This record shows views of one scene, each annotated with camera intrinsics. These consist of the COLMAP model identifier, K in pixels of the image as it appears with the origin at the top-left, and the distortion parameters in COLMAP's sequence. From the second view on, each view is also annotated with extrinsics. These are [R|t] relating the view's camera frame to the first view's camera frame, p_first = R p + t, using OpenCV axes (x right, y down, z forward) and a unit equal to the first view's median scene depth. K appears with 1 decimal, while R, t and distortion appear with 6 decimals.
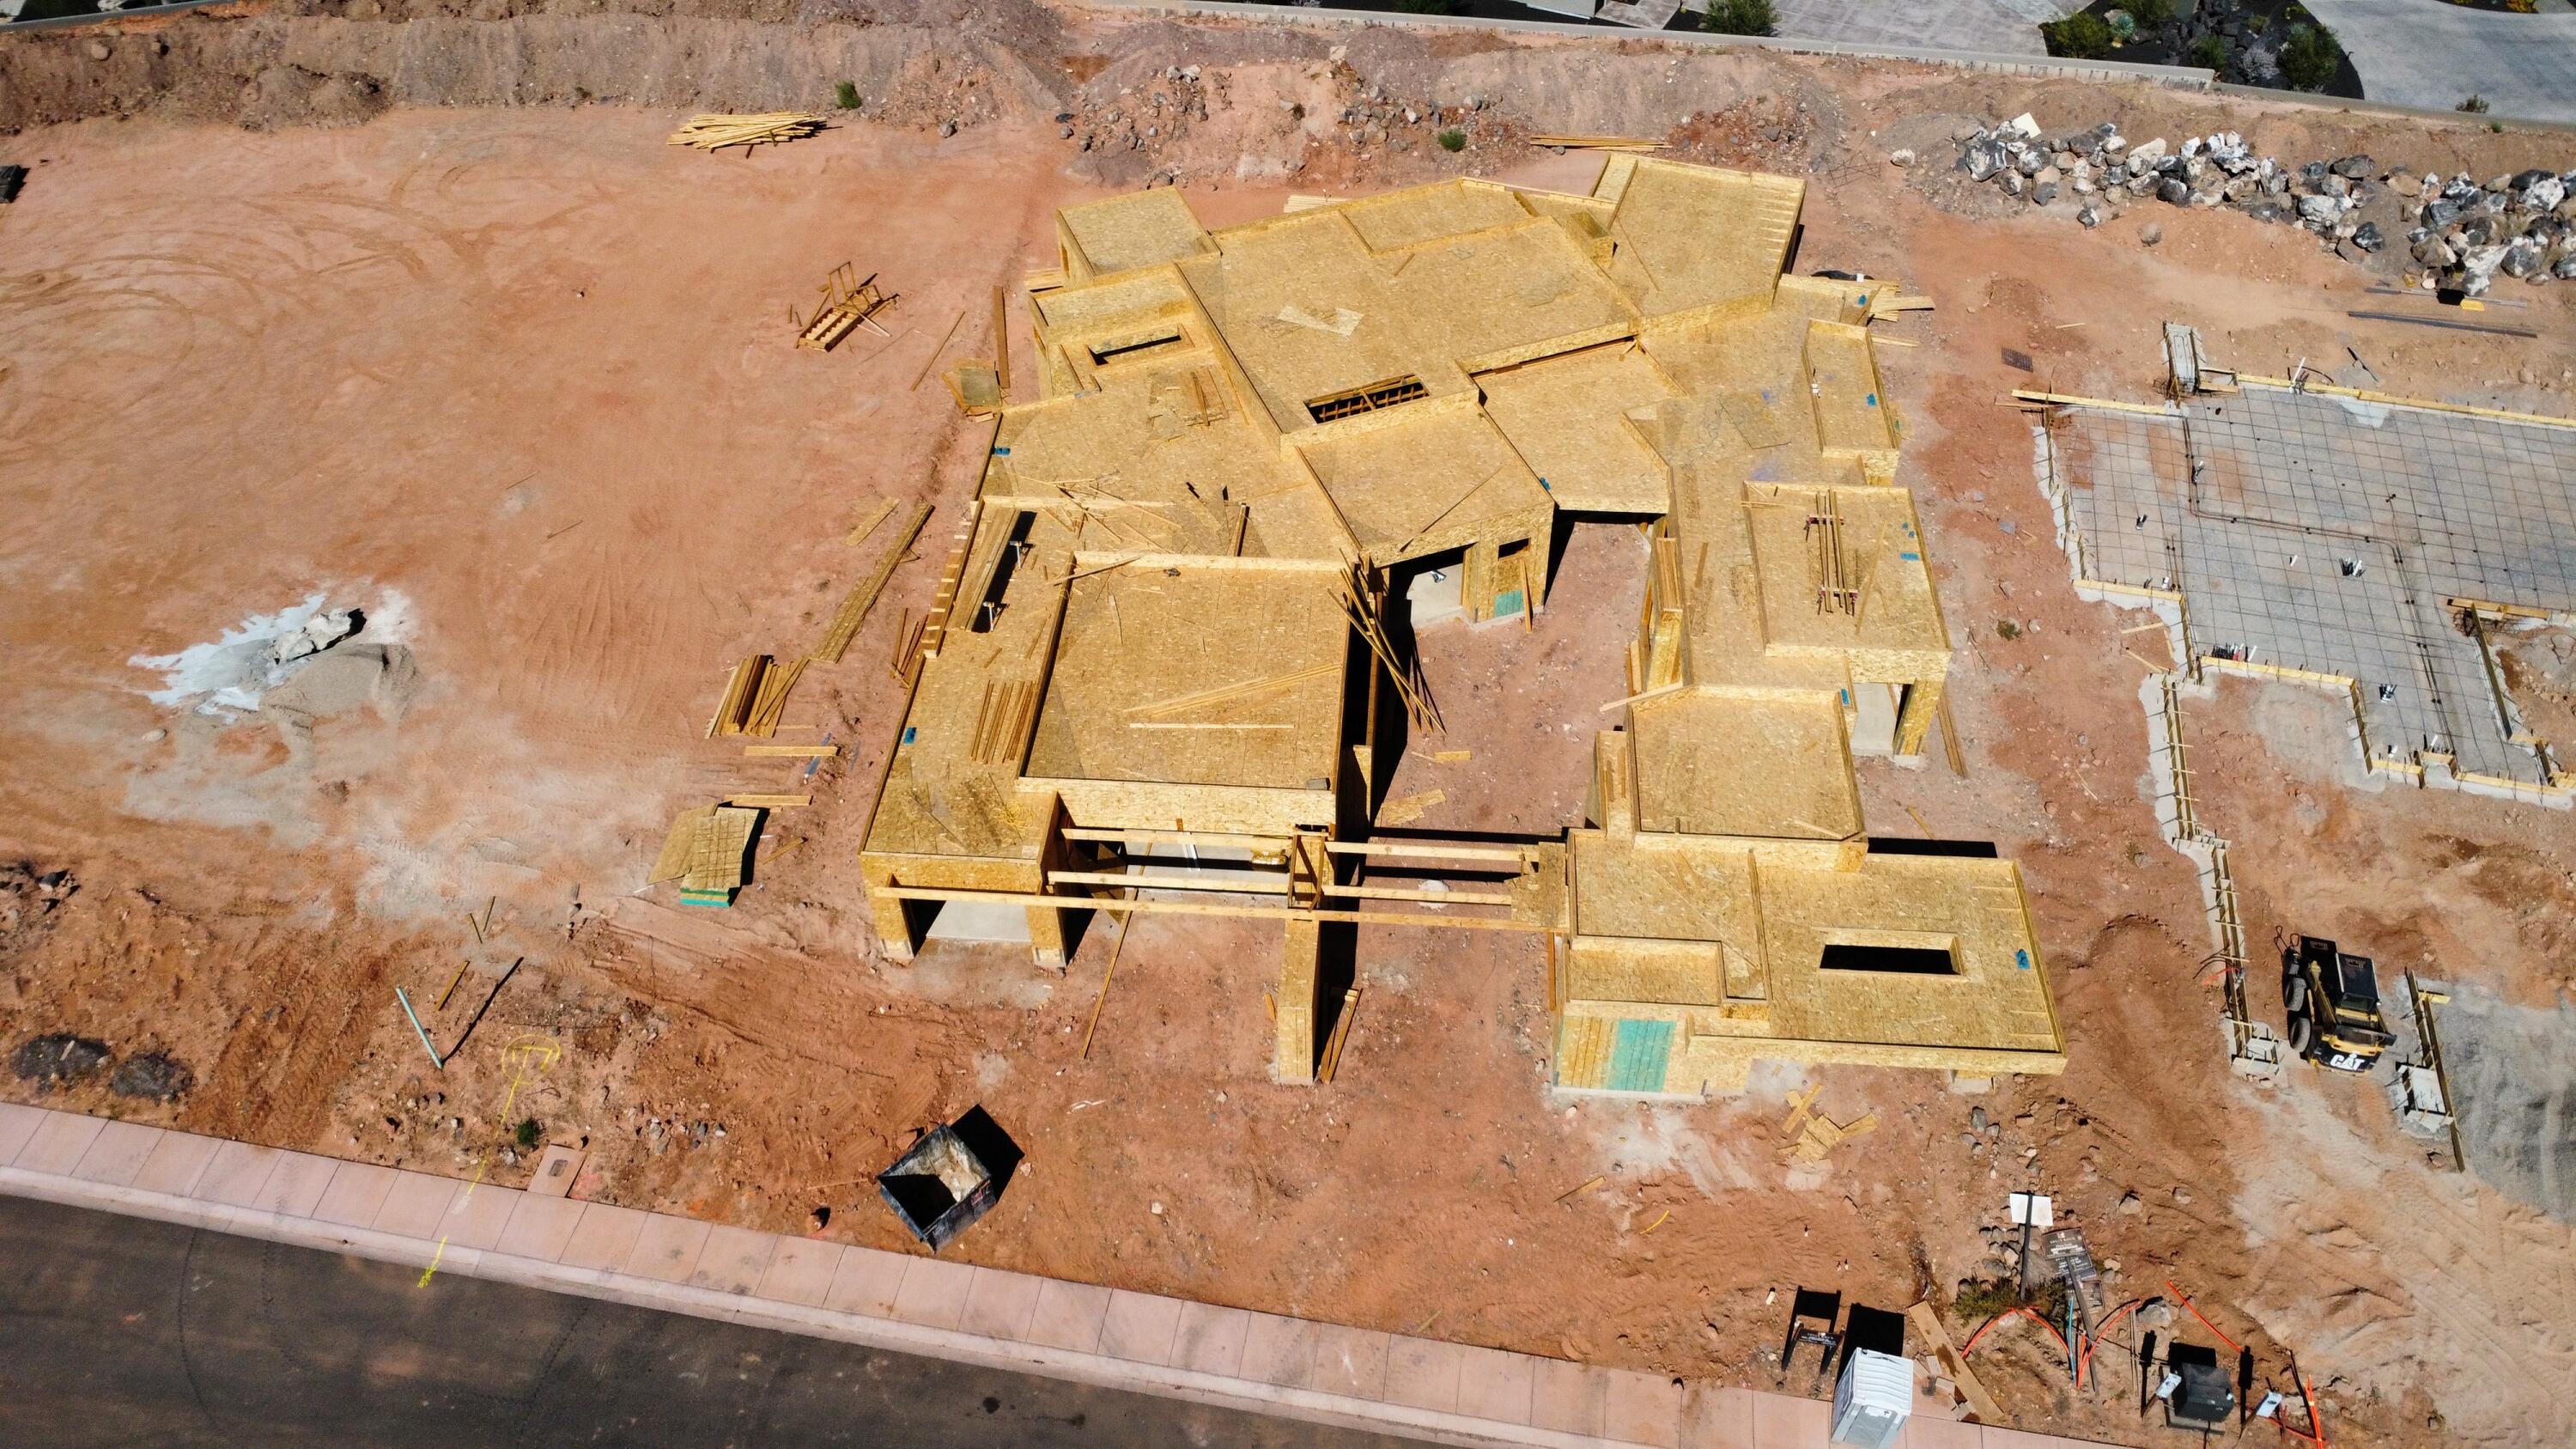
lens RADIAL K [[1872.4, 0, 1280.2], [0, 1872.4, 722.0], [0, 0, 1]] dist [-0.023137, -0.018808]
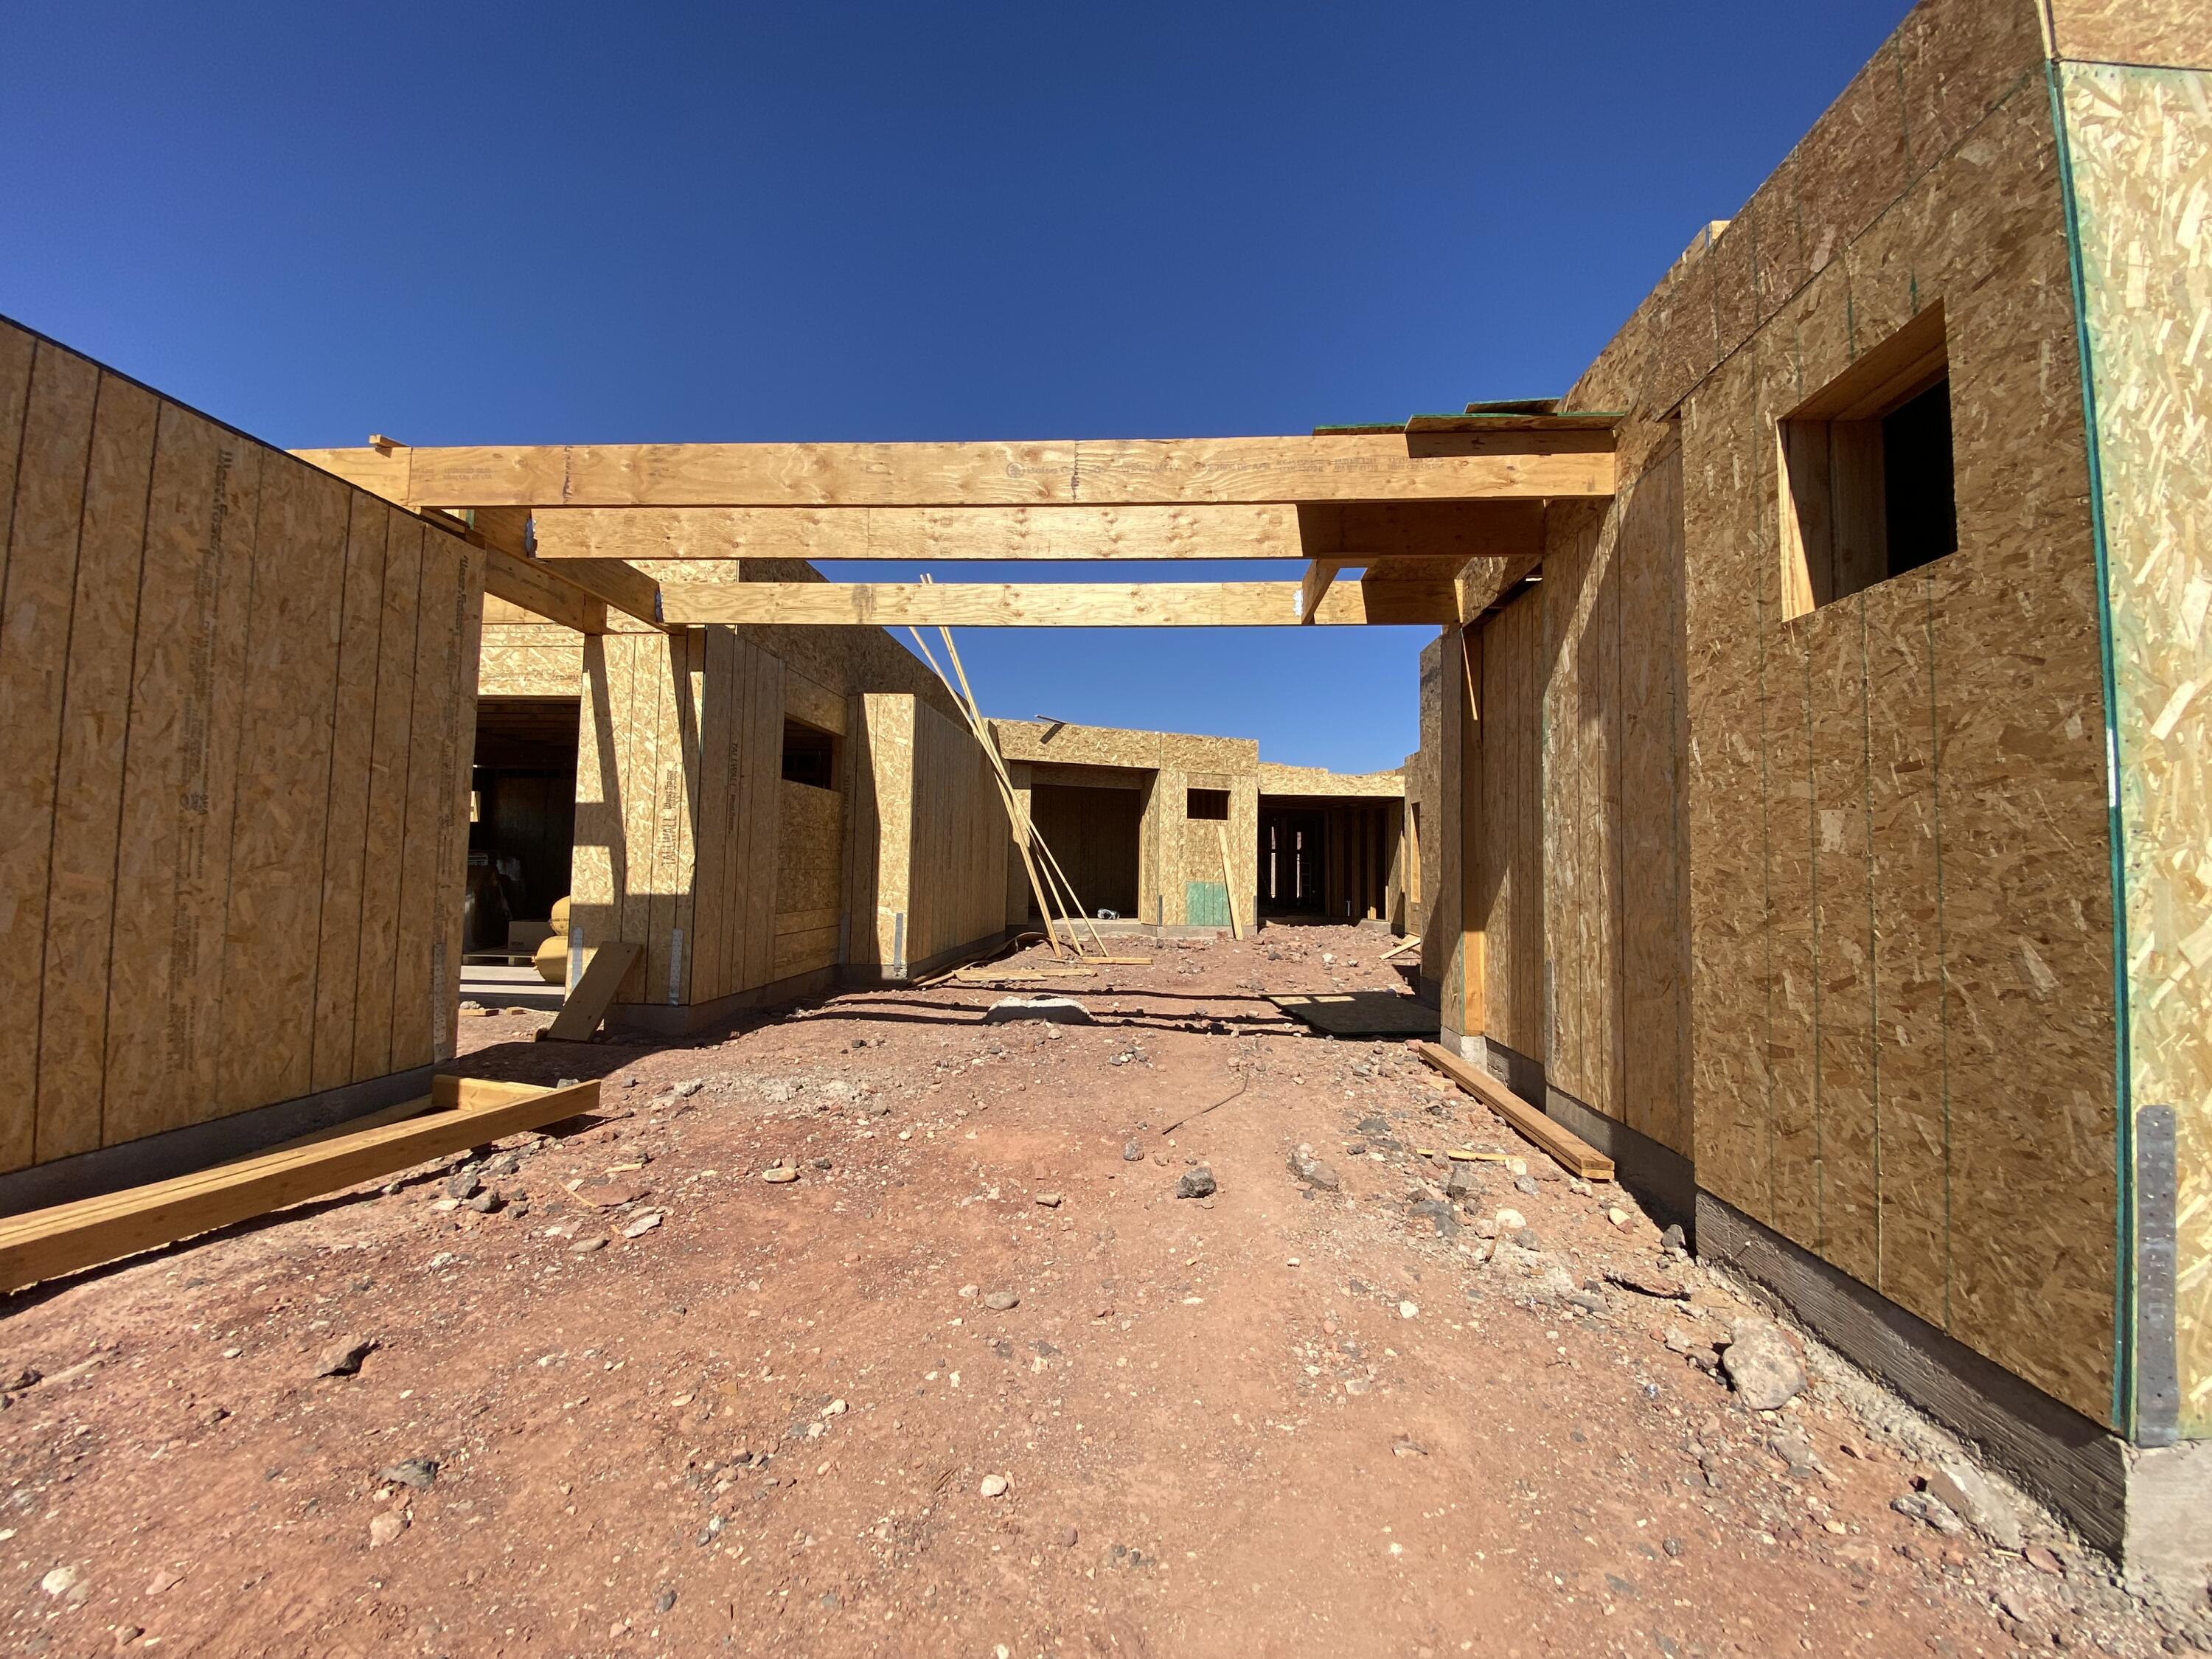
lens RADIAL K [[894.0, 0, 1100.4], [0, 894.0, 831.5], [0, 0, 1]] dist [0.021222, -0.020150]
pose [[0.999324, 0.035978, 0.007619, 0.100275], [-0.018492, 0.670691, -0.741506, 0.207328], [-0.031788, 0.740864, 0.670903, 0.962524]]
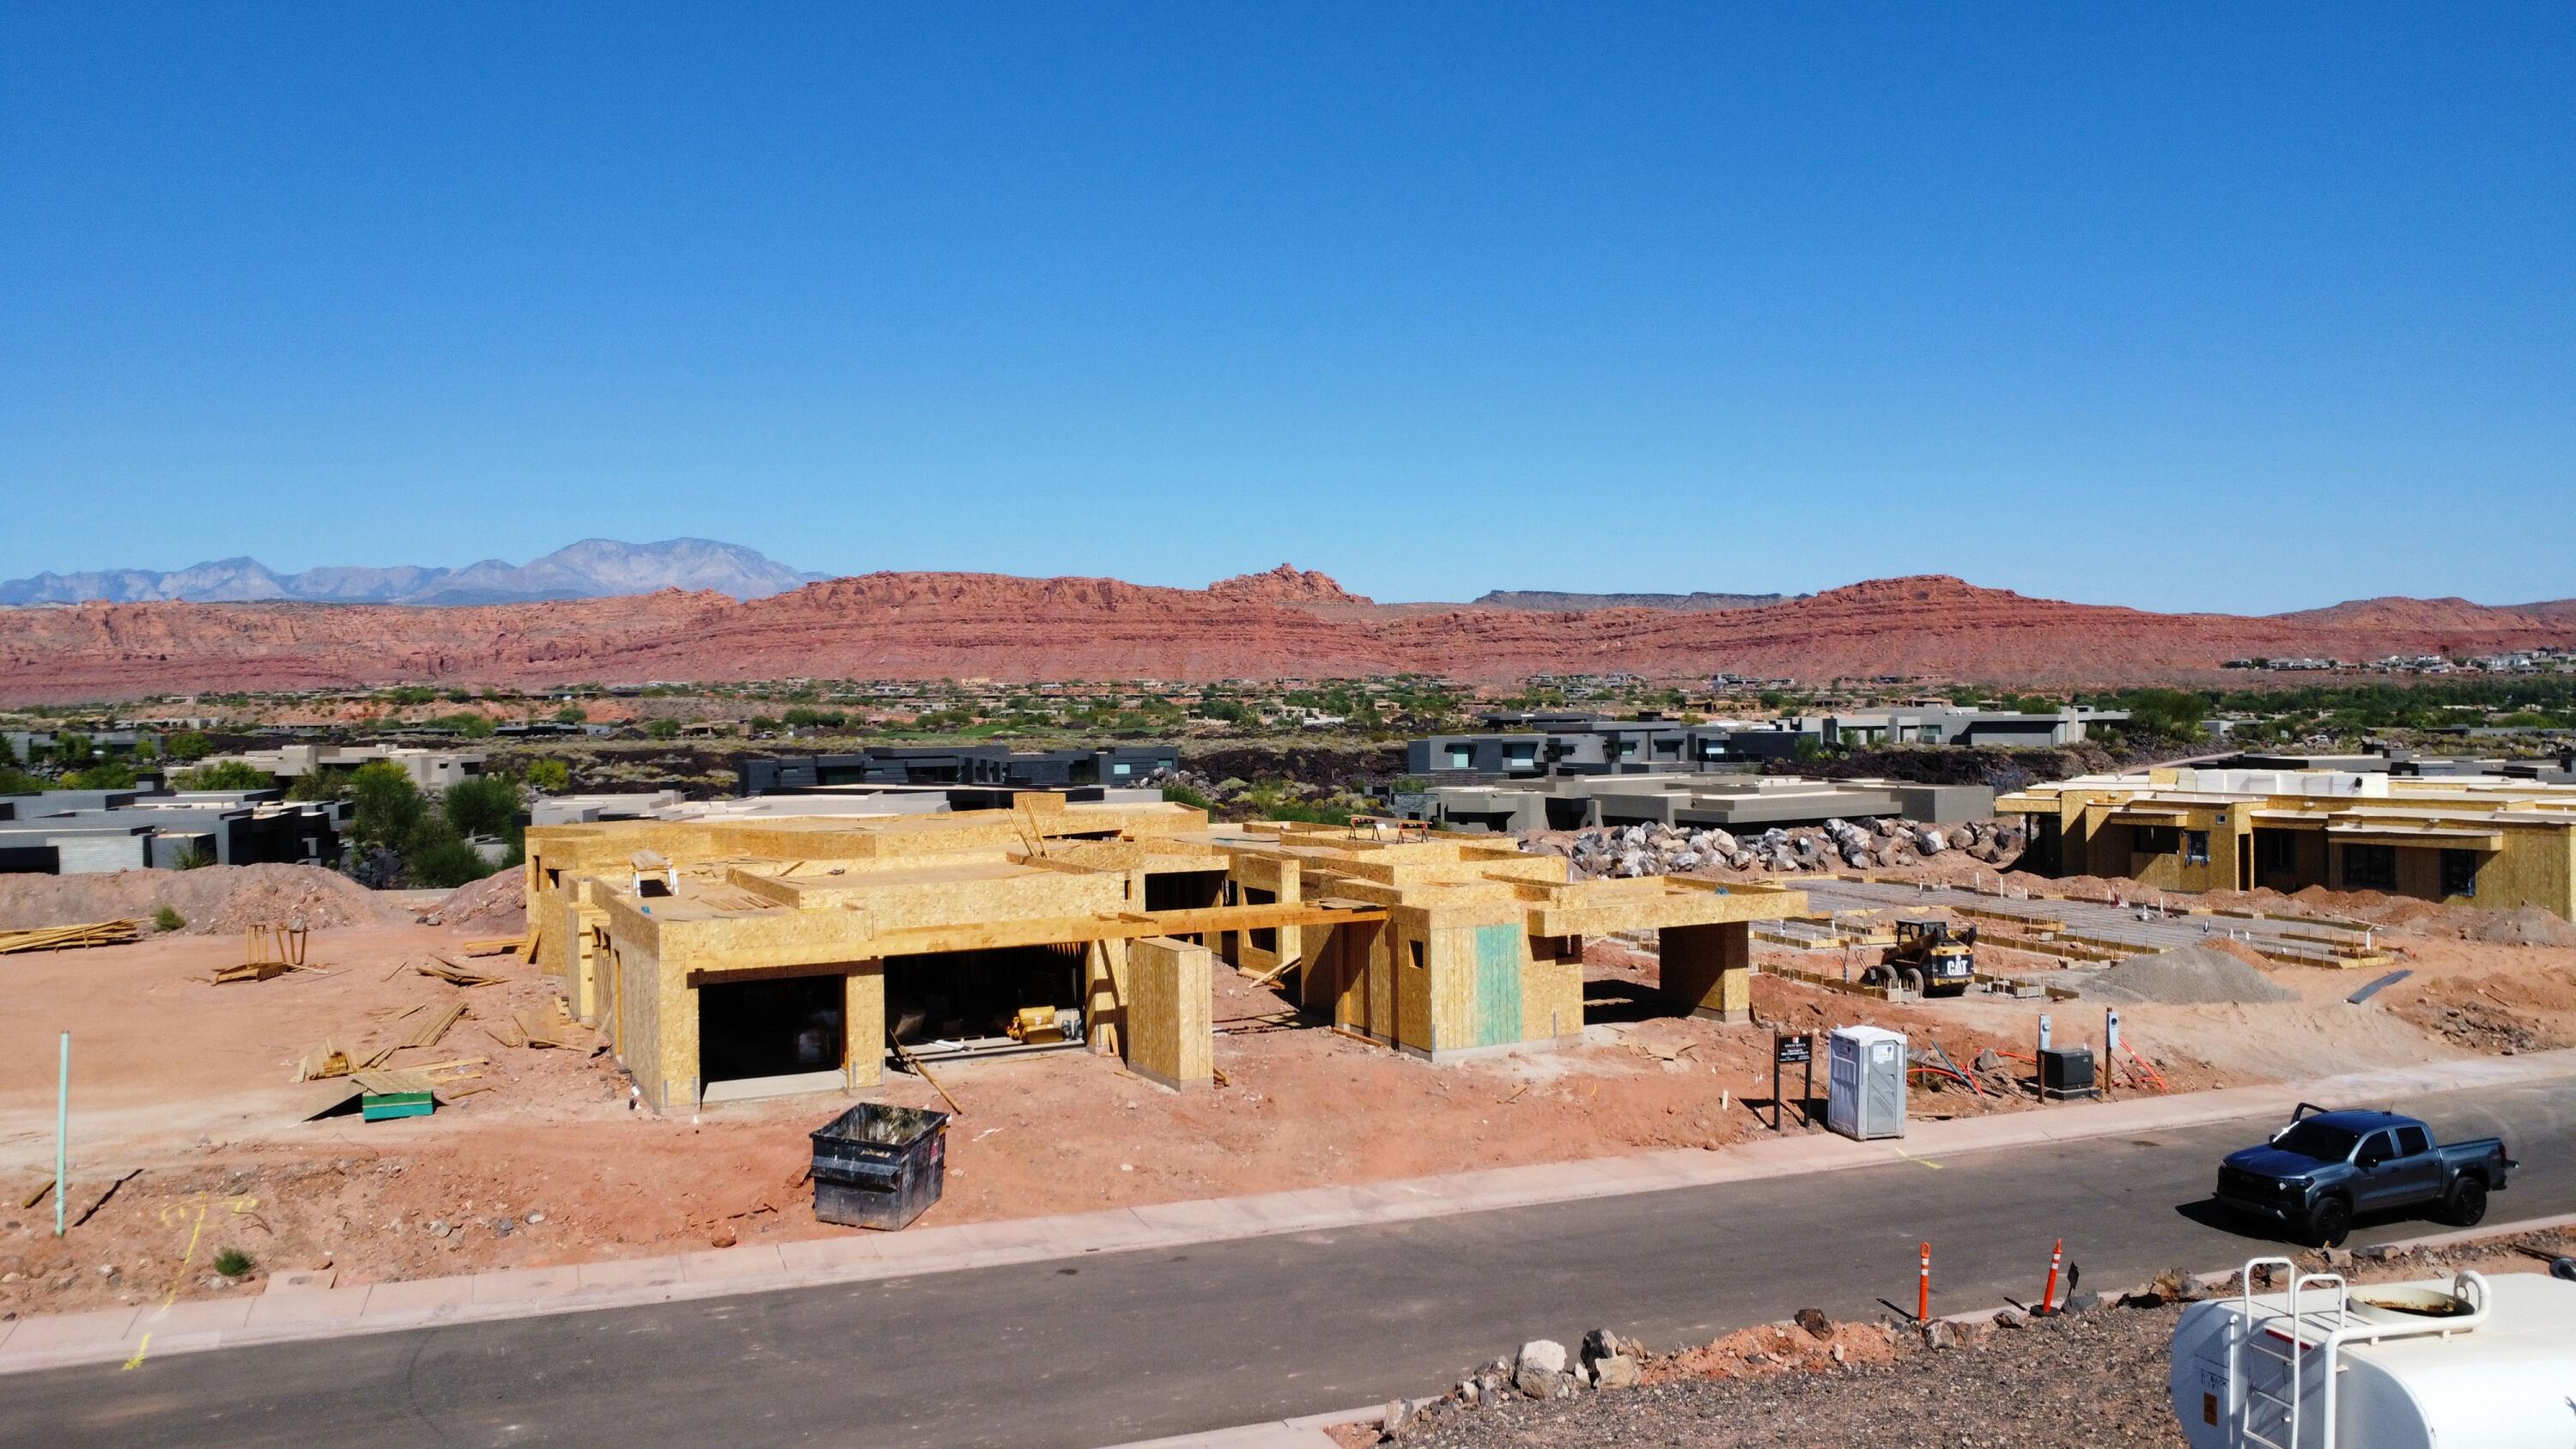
lens RADIAL K [[1872.4, 0, 1288.1], [0, 1872.4, 737.5], [0, 0, 1]] dist [-0.023137, -0.018808]
pose [[0.848279, -0.001400, 0.529547, -0.442572], [0.375862, 0.706015, -0.600226, 0.645307], [-0.373028, 0.708196, 0.599424, 0.322972]]
